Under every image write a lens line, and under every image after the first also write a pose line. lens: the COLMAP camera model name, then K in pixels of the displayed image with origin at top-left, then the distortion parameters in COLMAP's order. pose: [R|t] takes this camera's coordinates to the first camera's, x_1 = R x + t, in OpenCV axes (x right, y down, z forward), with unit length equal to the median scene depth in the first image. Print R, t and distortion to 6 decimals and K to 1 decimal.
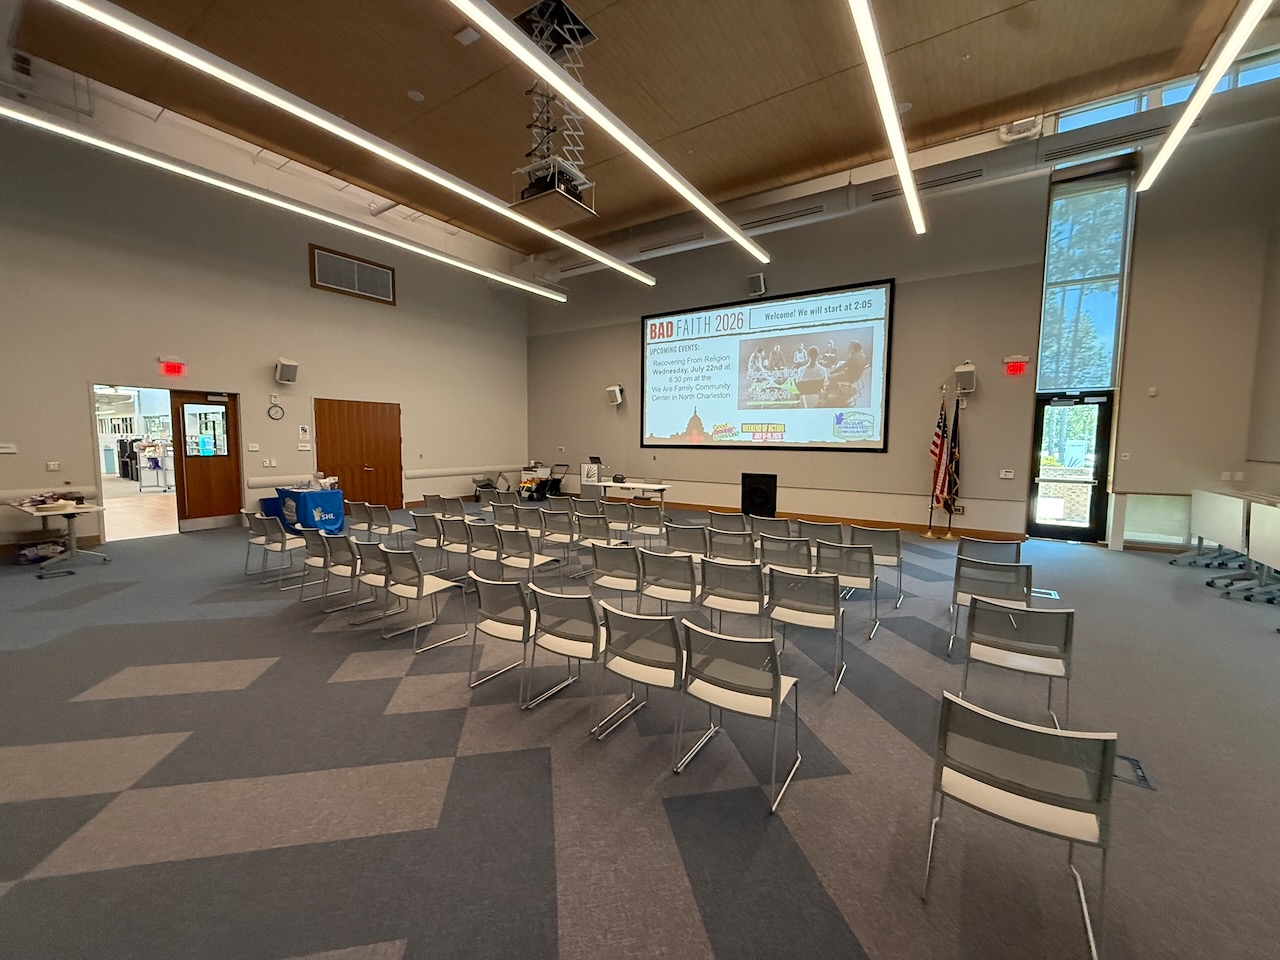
lens RADIAL K [[509.7, 0, 640.2], [0, 509.7, 478.6], [0, 0, 1]] dist [-0.001736, 0.000107]
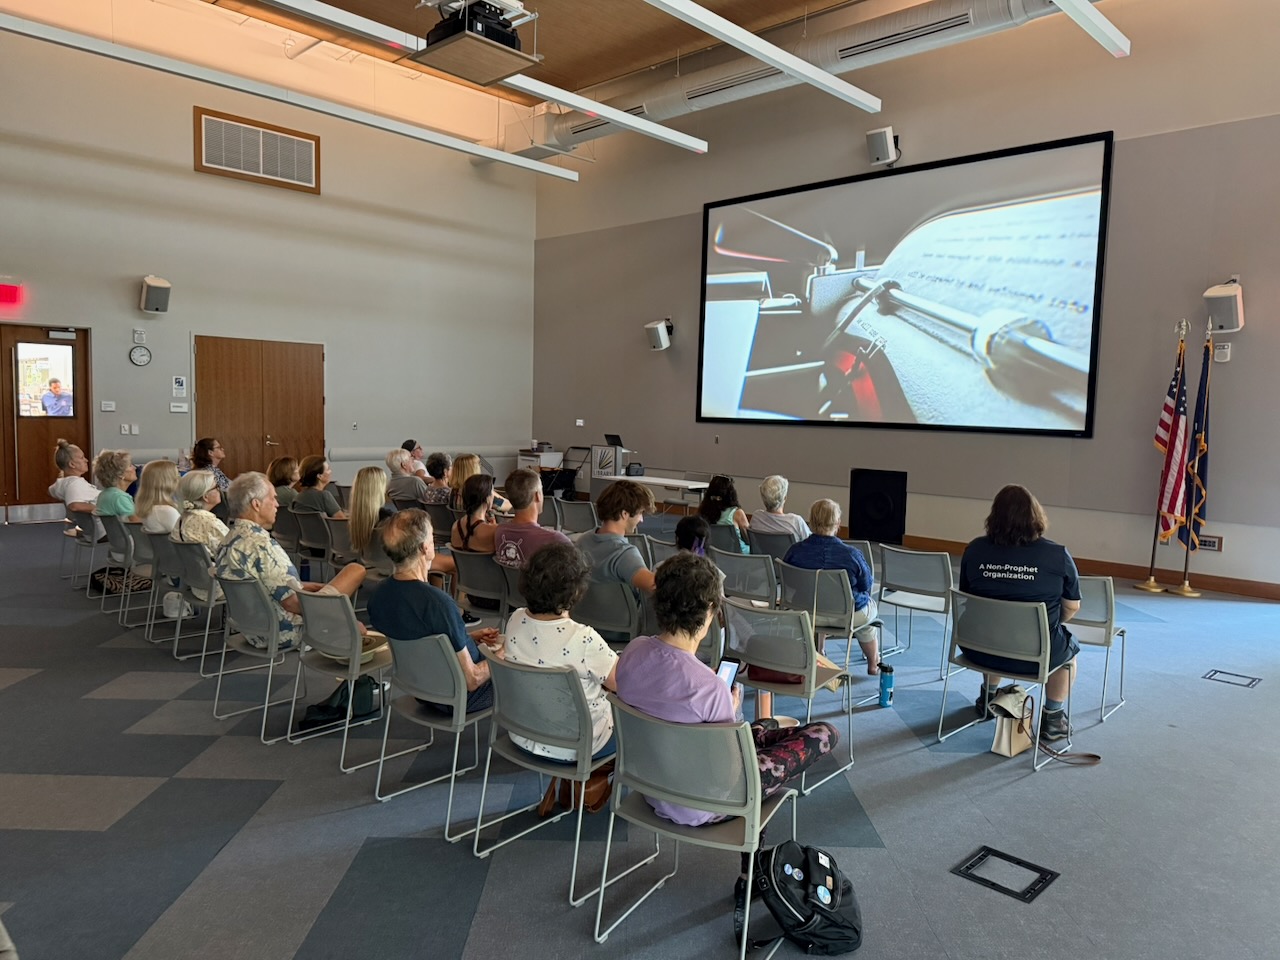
lens RADIAL K [[897.7, 0, 641.3], [0, 897.7, 482.2], [0, 0, 1]] dist [0.033459, -0.045743]
pose [[0.984111, 0.035016, -0.174069, 0.175792], [-0.034543, 0.999387, 0.005747, 0.010162], [0.174163, 0.000357, 0.984717, -0.085551]]
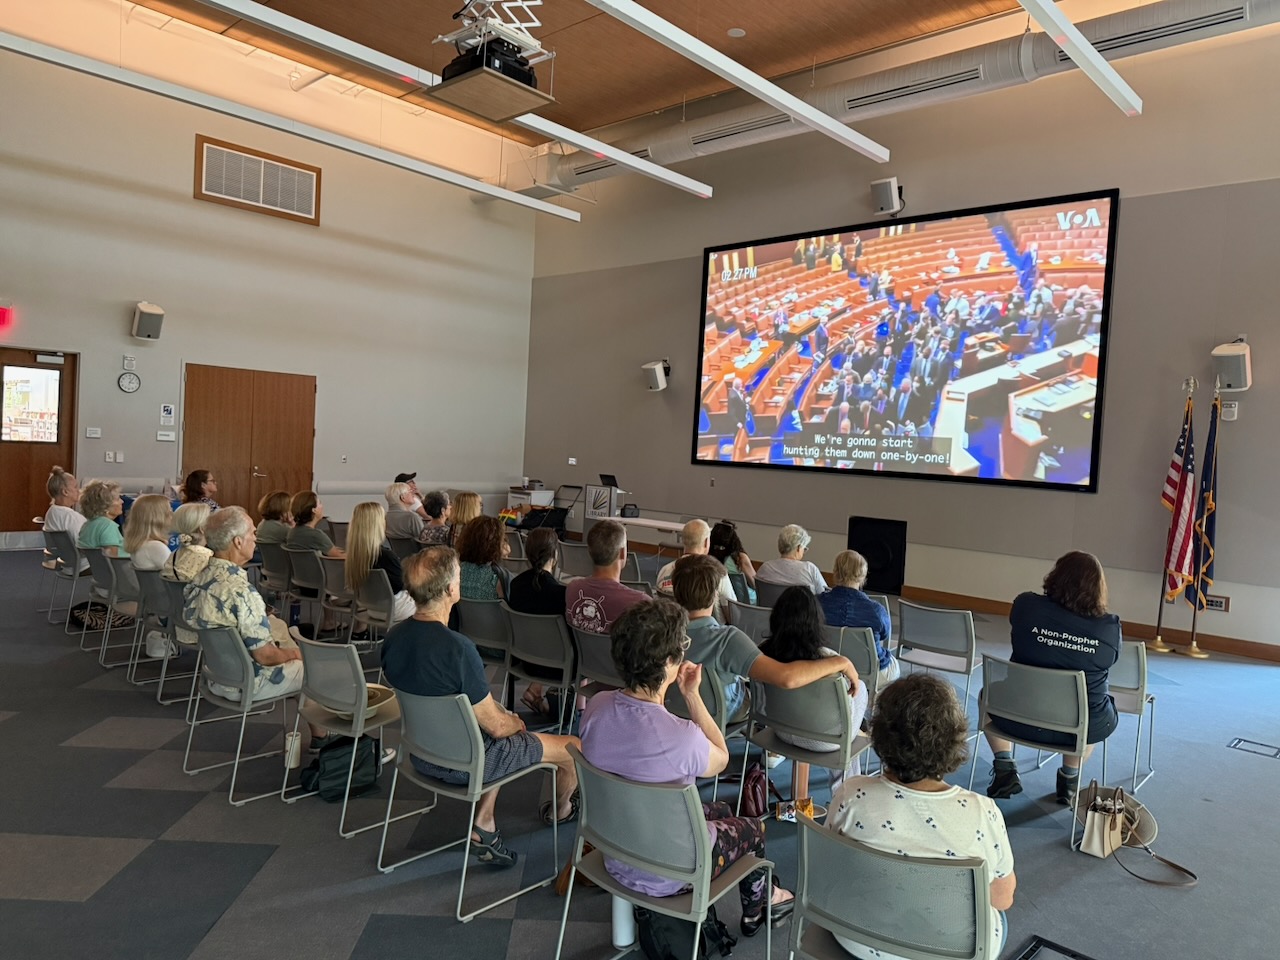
lens RADIAL K [[897.7, 0, 637.8], [0, 897.7, 481.5], [0, 0, 1]] dist [0.033459, -0.045743]
pose [[0.985820, 0.053933, -0.158906, 0.150858], [-0.060775, 0.997408, -0.038516, 0.005787], [0.156417, 0.047627, 0.986542, -0.069114]]
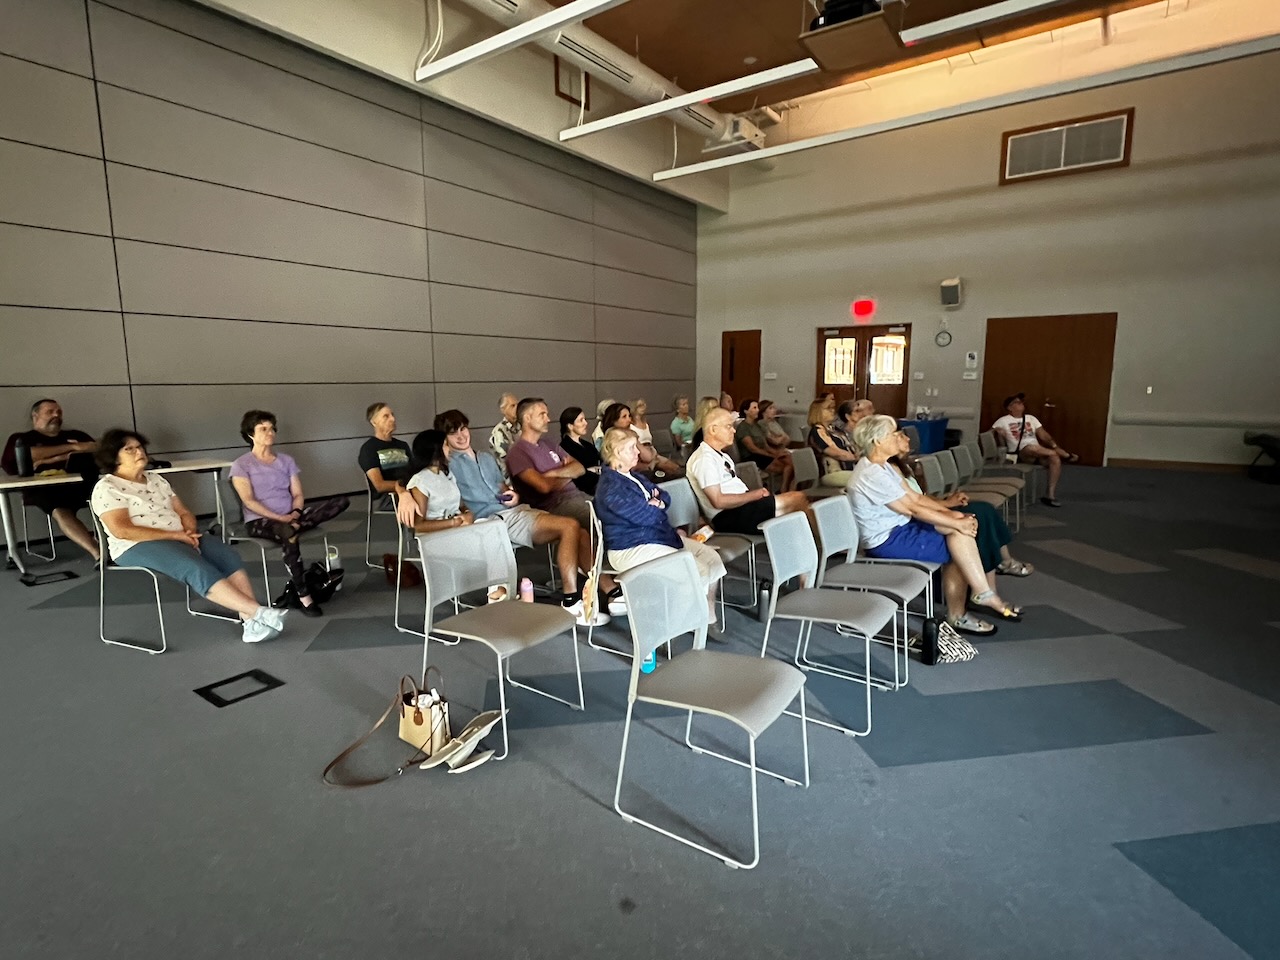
lens RADIAL K [[666.8, 0, 647.5], [0, 666.8, 489.5], [0, 0, 1]] dist [-0.017308, 0.001134]
pose [[-0.026626, 0.160678, -0.986648, 0.592266], [-0.068403, 0.984391, 0.162157, -0.017441], [0.997302, 0.071807, -0.015220, 0.510513]]
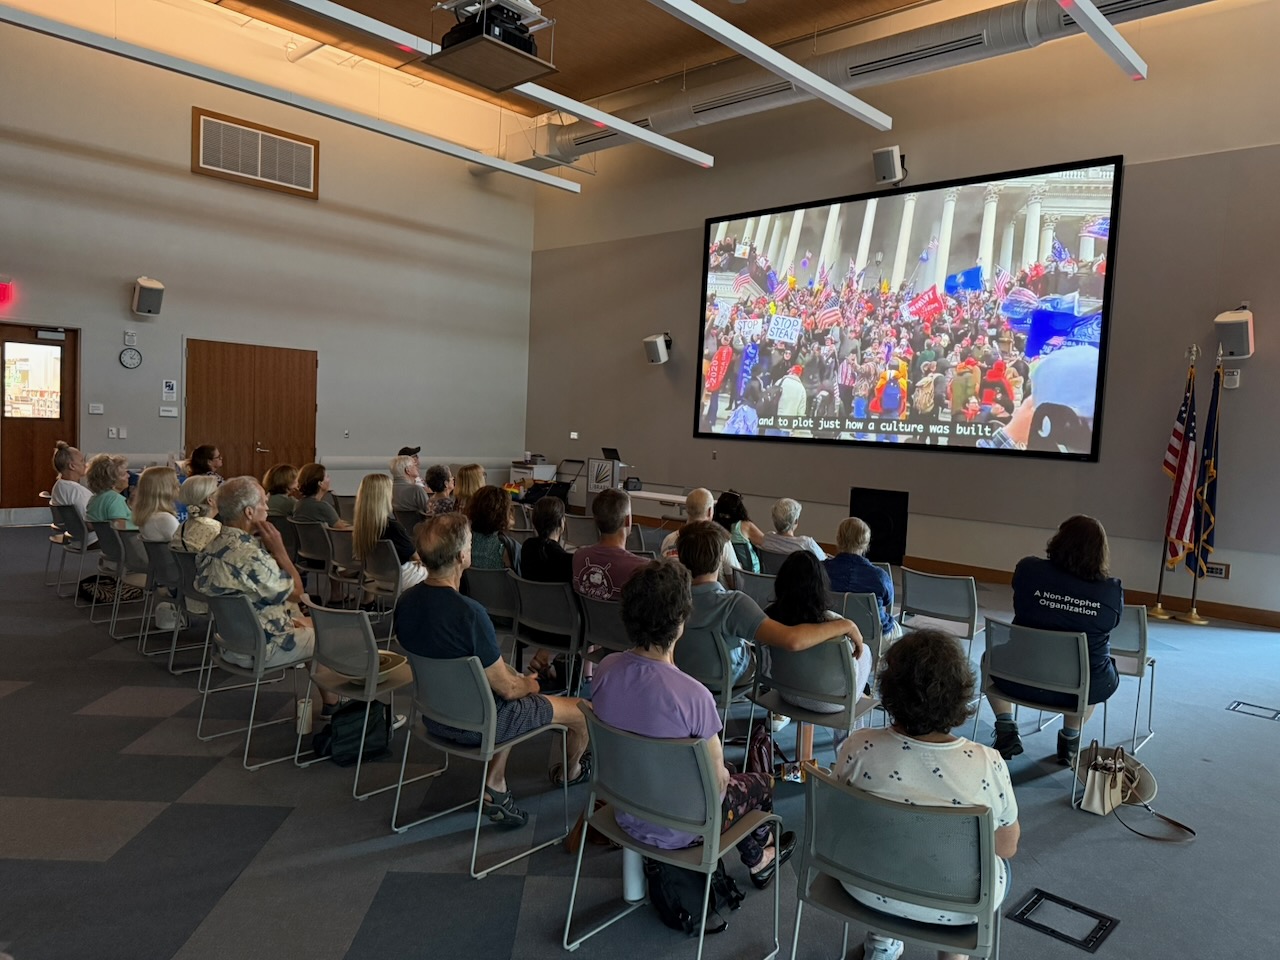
lens RADIAL K [[897.7, 0, 638.5], [0, 897.7, 481.3], [0, 0, 1]] dist [0.033459, -0.045743]
pose [[0.986161, 0.051791, -0.157494, 0.149018], [-0.054320, 0.998454, -0.011791, 0.010128], [0.156640, 0.020182, 0.987450, -0.072364]]
